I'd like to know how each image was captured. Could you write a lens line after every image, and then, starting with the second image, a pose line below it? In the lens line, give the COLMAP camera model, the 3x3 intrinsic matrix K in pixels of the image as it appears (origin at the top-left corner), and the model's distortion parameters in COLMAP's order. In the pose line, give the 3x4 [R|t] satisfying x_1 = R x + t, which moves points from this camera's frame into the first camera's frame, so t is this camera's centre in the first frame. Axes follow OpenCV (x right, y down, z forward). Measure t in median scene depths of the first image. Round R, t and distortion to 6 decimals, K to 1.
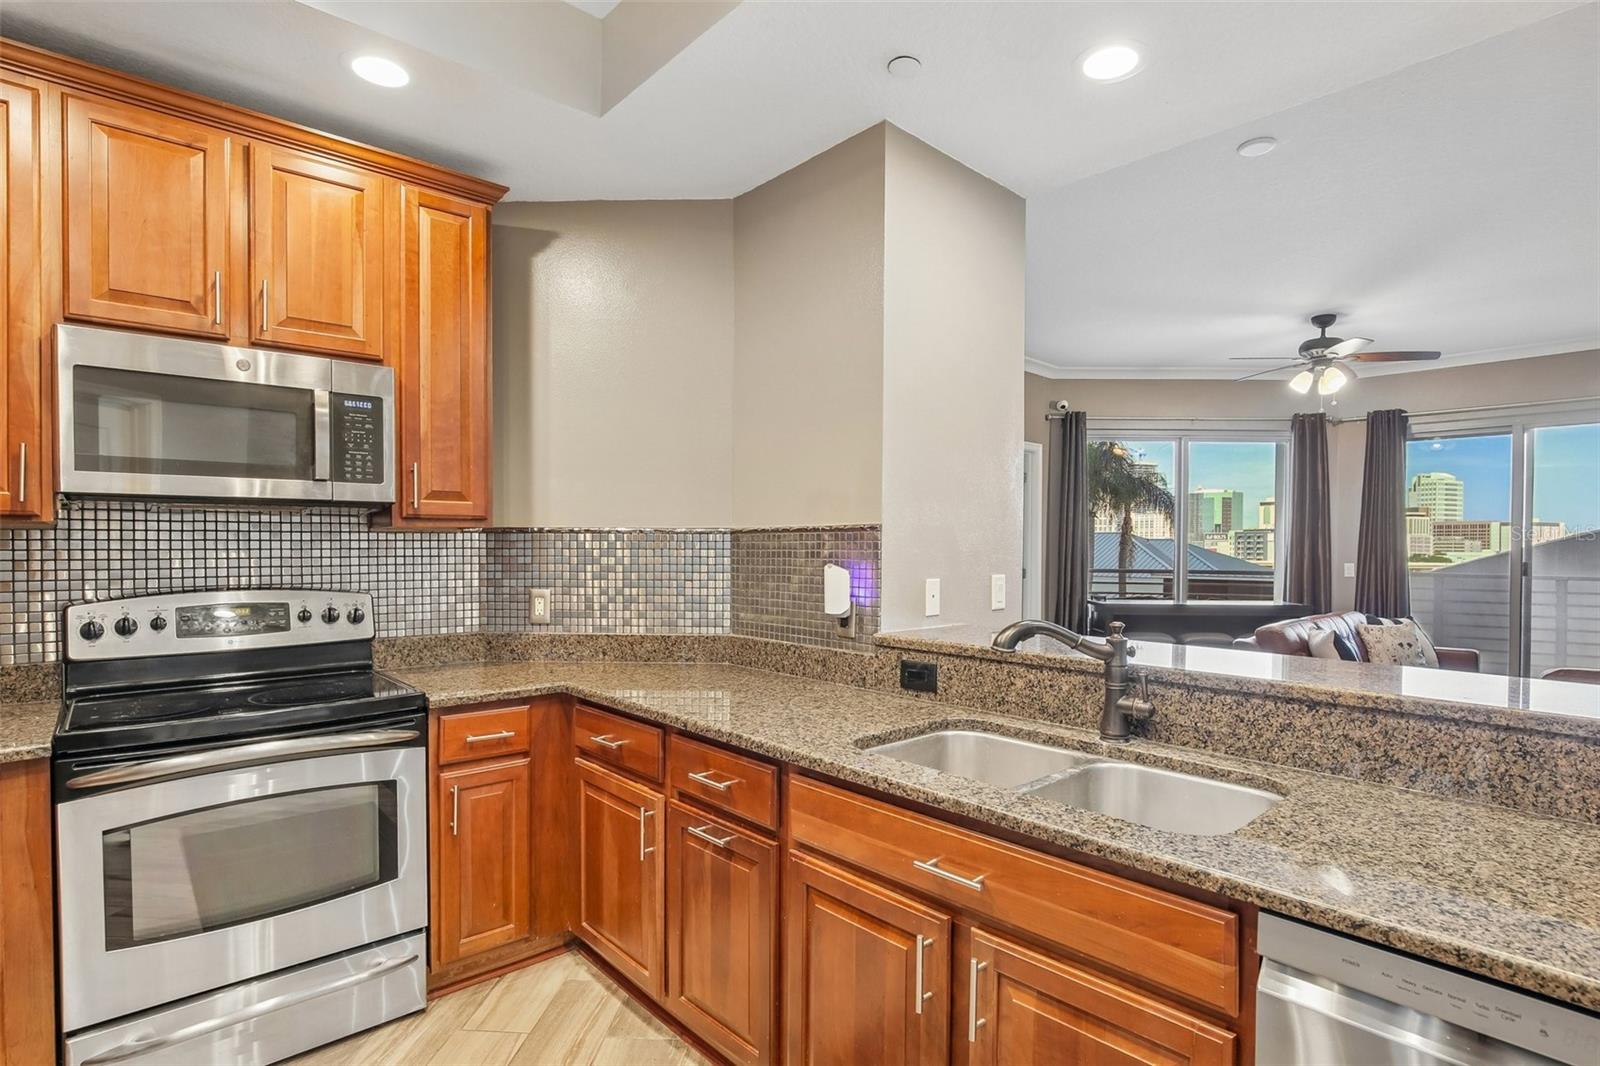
lens RADIAL K [[793.2, 0, 803.8], [0, 793.2, 561.0], [0, 0, 1]] dist [-0.019774, 0.000690]
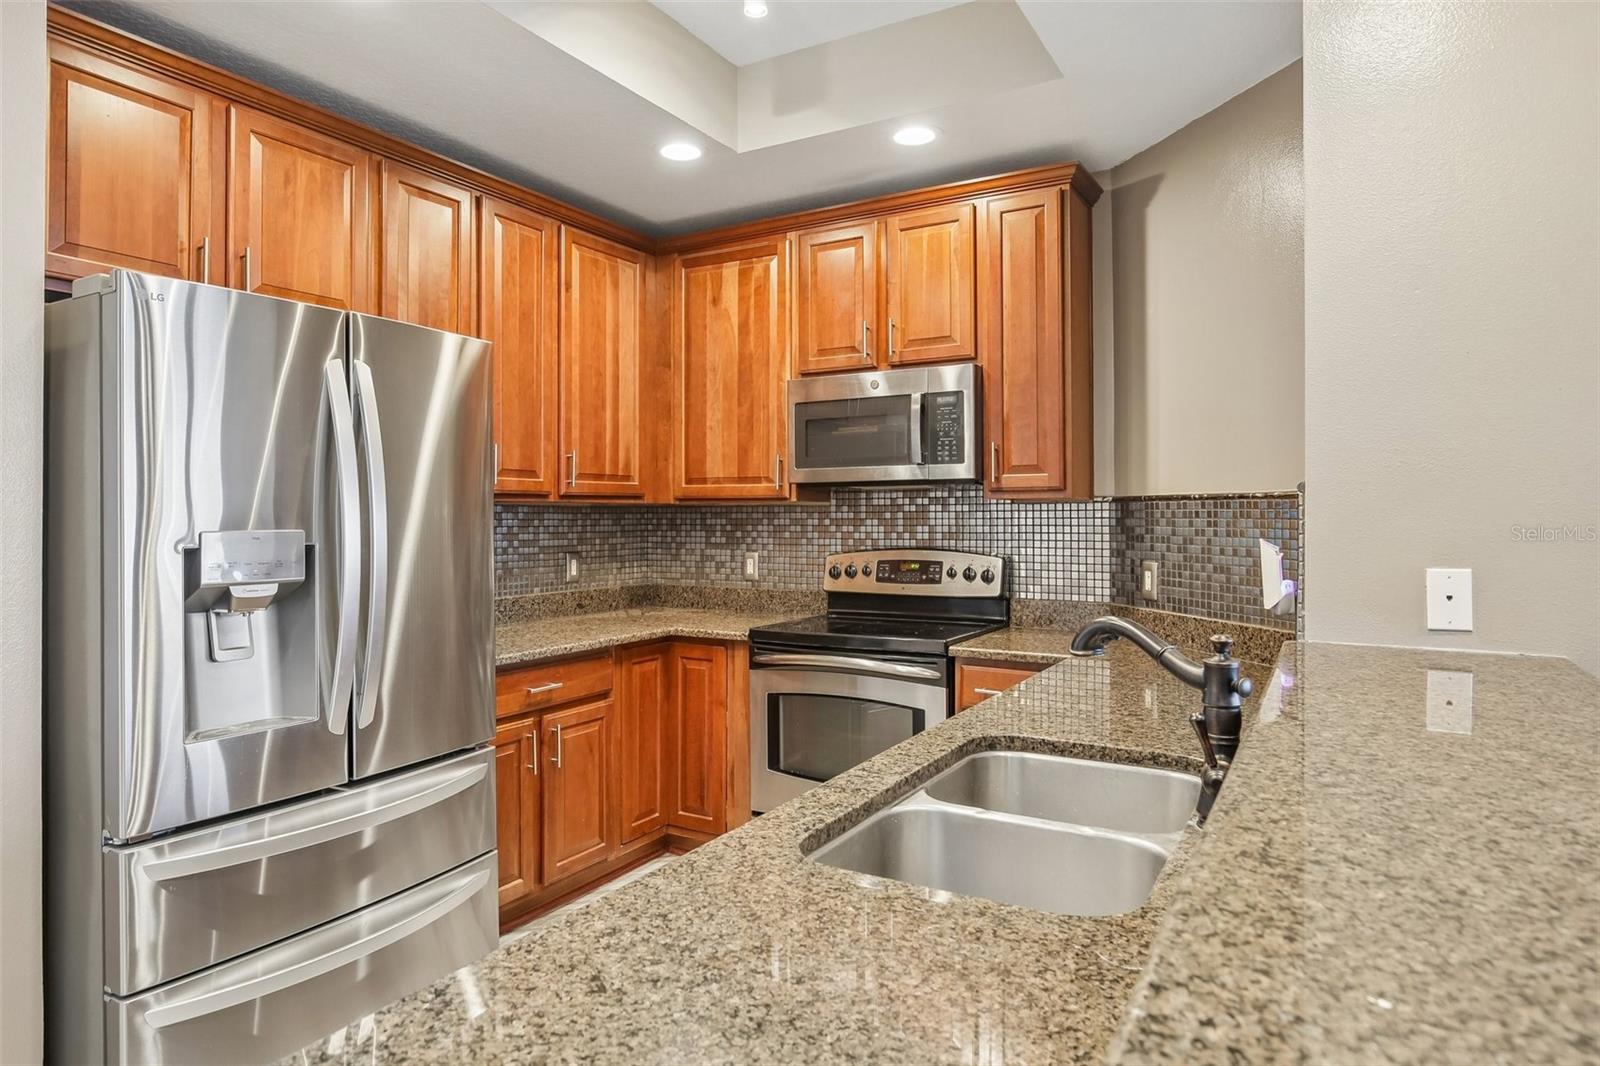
lens RADIAL K [[951.3, 0, 796.0], [0, 951.3, 508.6], [0, 0, 1]] dist [-0.025406, -0.000305]
pose [[0.298052, -0.009480, -0.954502, 0.688787], [-0.015446, 0.999772, -0.014753, -0.004947], [0.954425, 0.019140, 0.297838, 0.313361]]
